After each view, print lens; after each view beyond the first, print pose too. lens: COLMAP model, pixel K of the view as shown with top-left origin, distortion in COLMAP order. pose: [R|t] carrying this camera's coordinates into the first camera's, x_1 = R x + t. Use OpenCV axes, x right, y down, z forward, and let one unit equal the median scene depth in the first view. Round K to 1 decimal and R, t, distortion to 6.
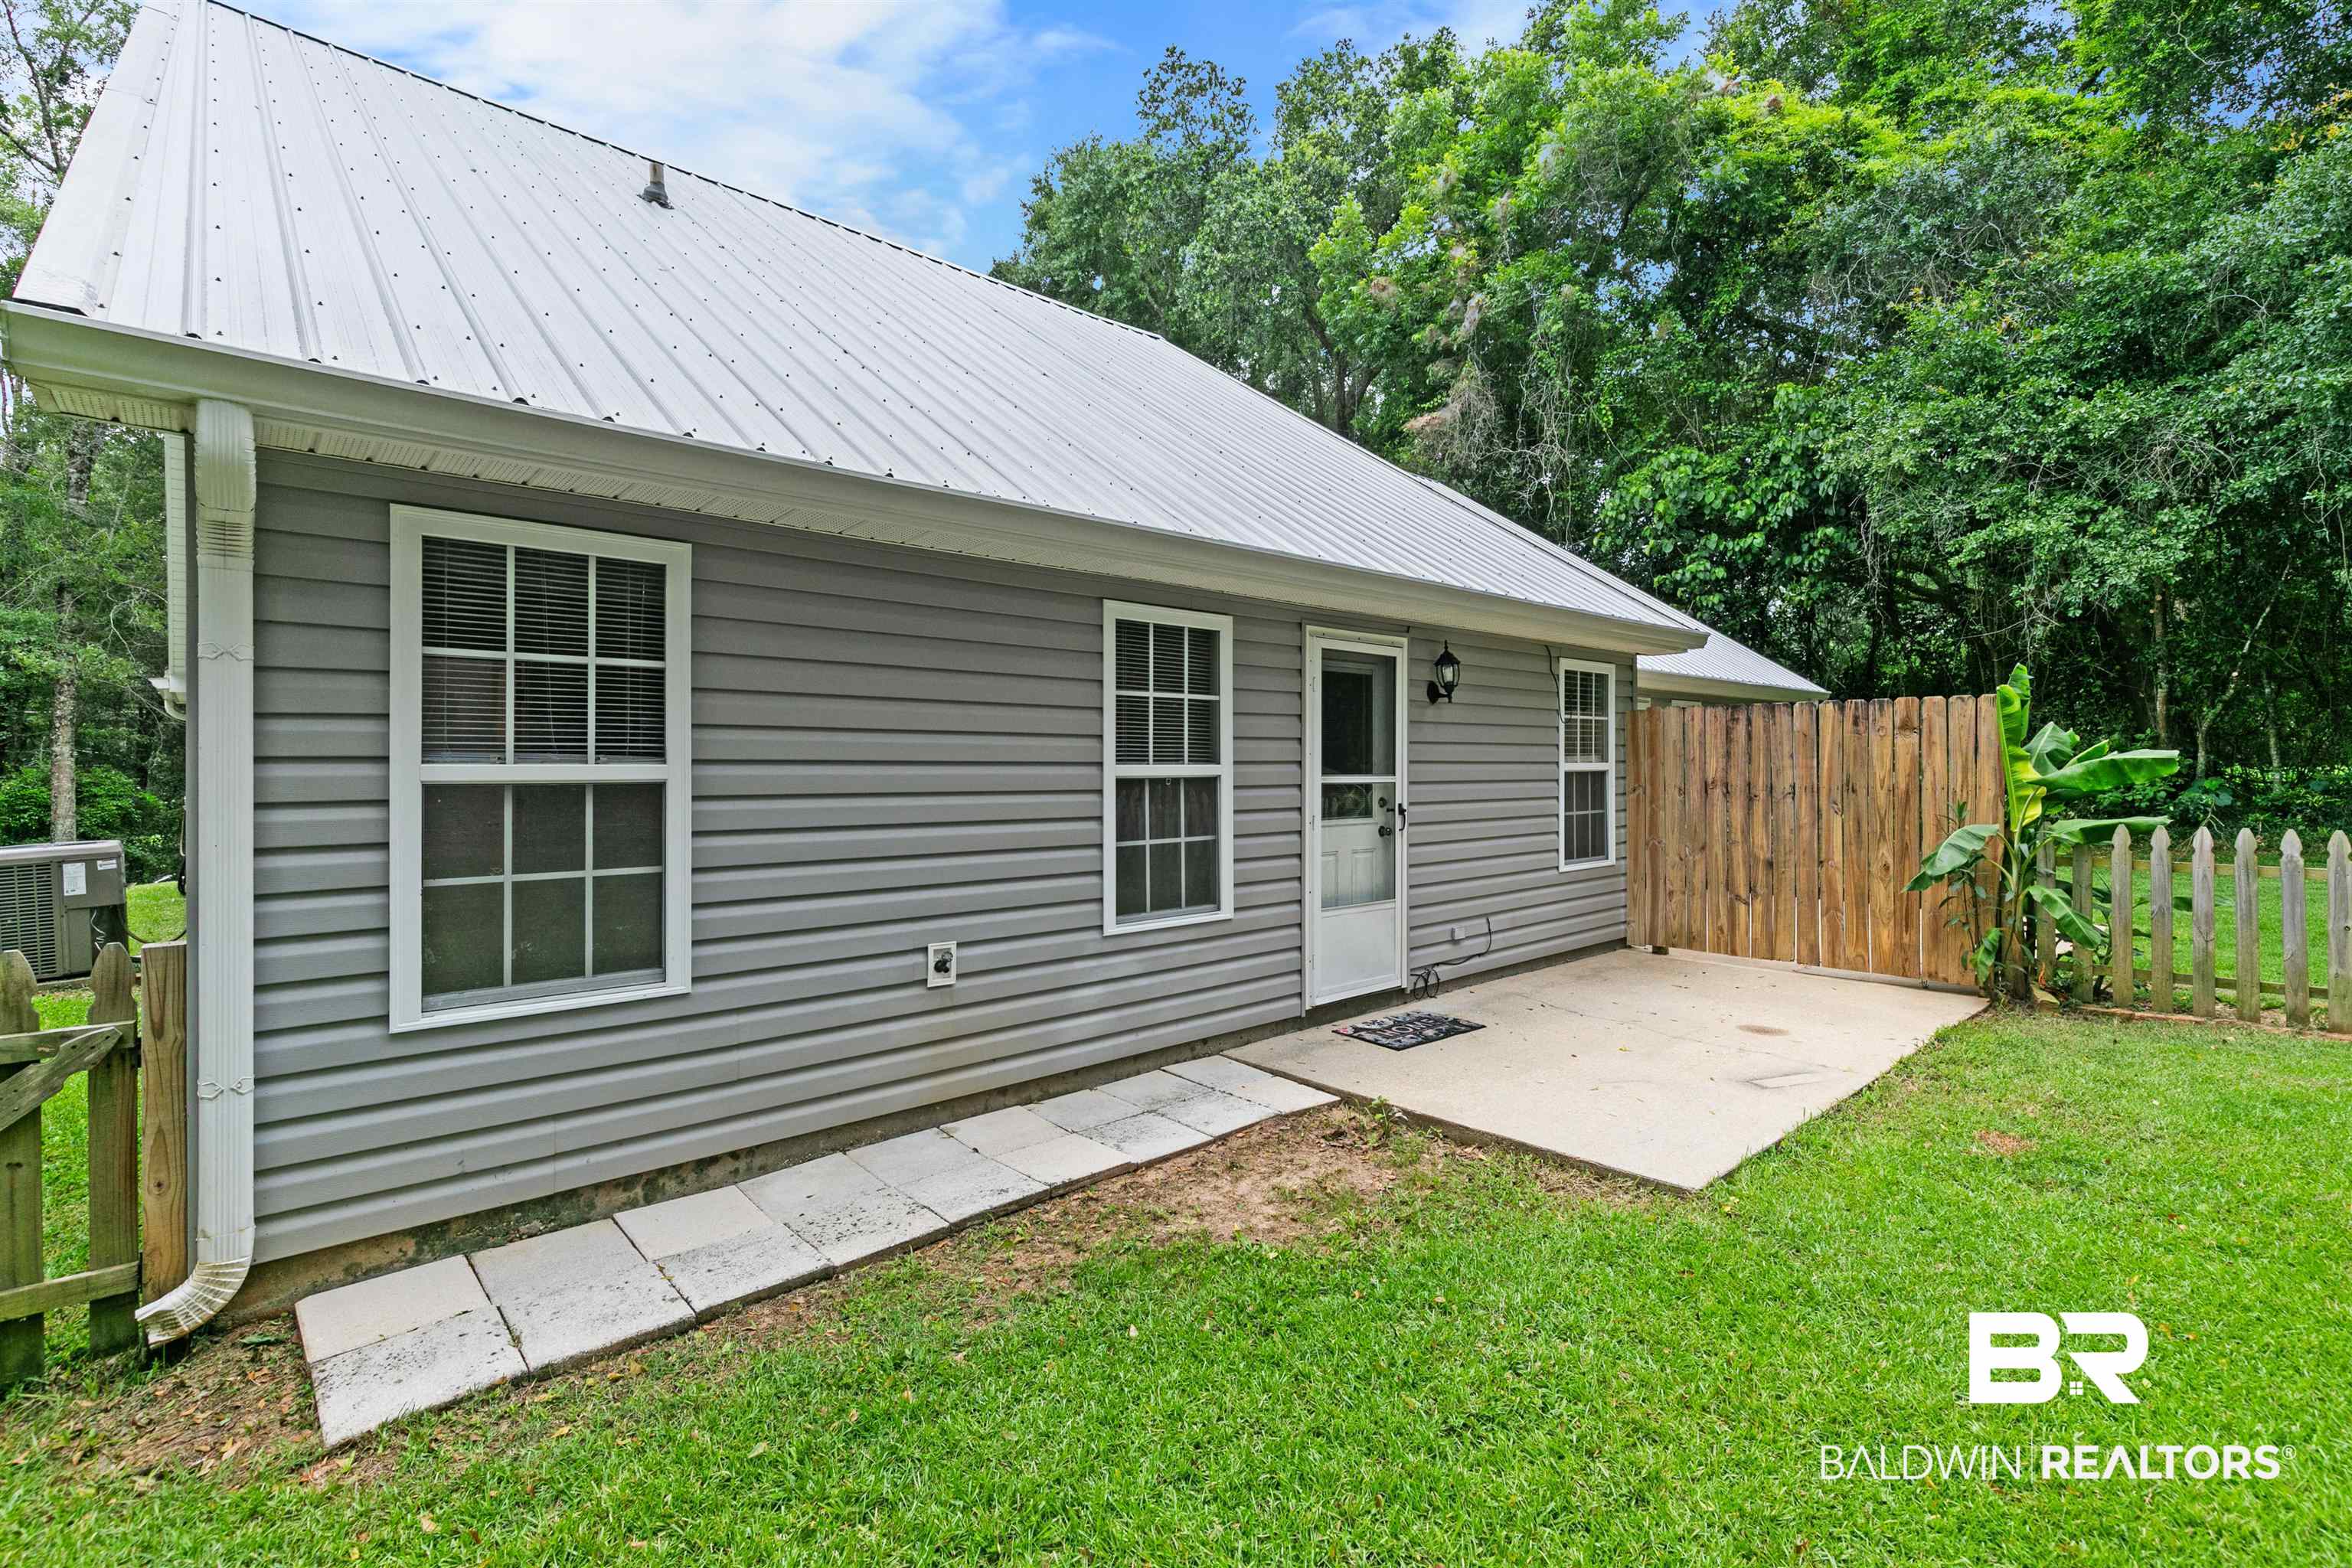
lens RADIAL K [[1064.8, 0, 1174.2], [0, 1064.8, 765.3], [0, 0, 1]] dist [0.000053, -0.000029]
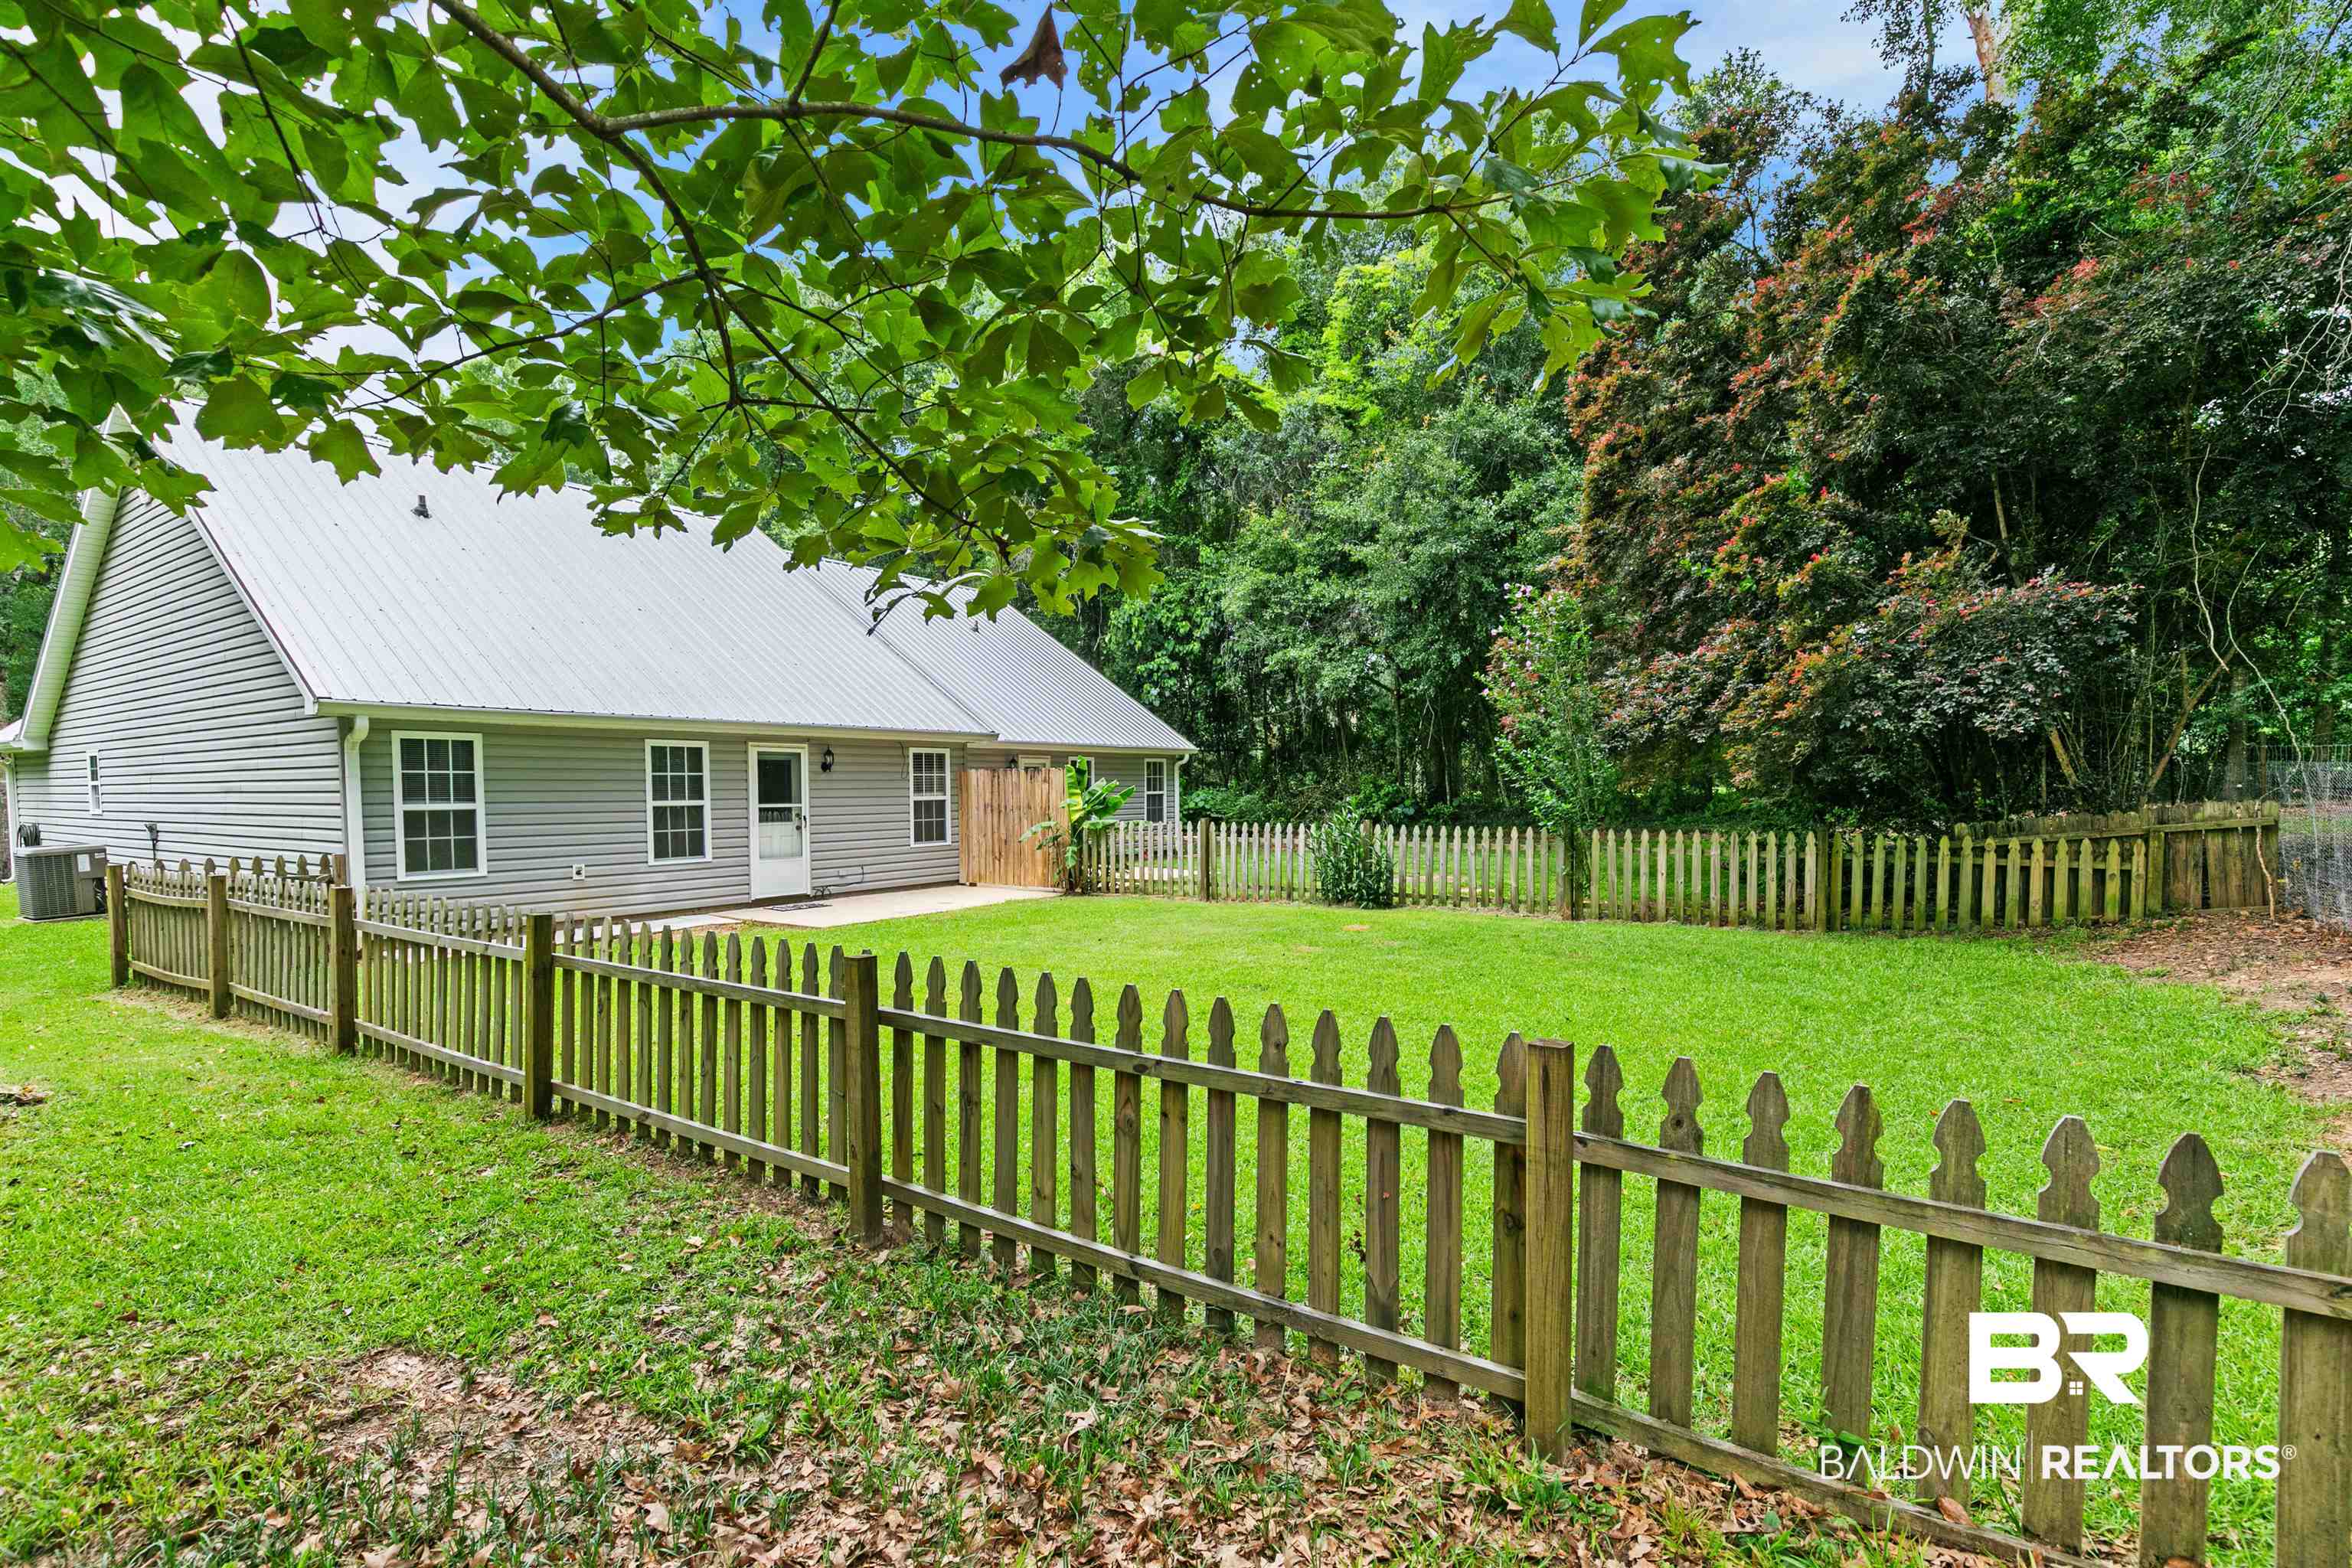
lens RADIAL K [[1064.8, 0, 1182.1], [0, 1064.8, 805.6], [0, 0, 1]] dist [0.000053, -0.000029]
pose [[0.968659, -0.016124, 0.247869, 0.478952], [0.013356, 0.999828, 0.012842, -0.004975], [-0.248034, -0.009129, 0.968708, -1.604544]]
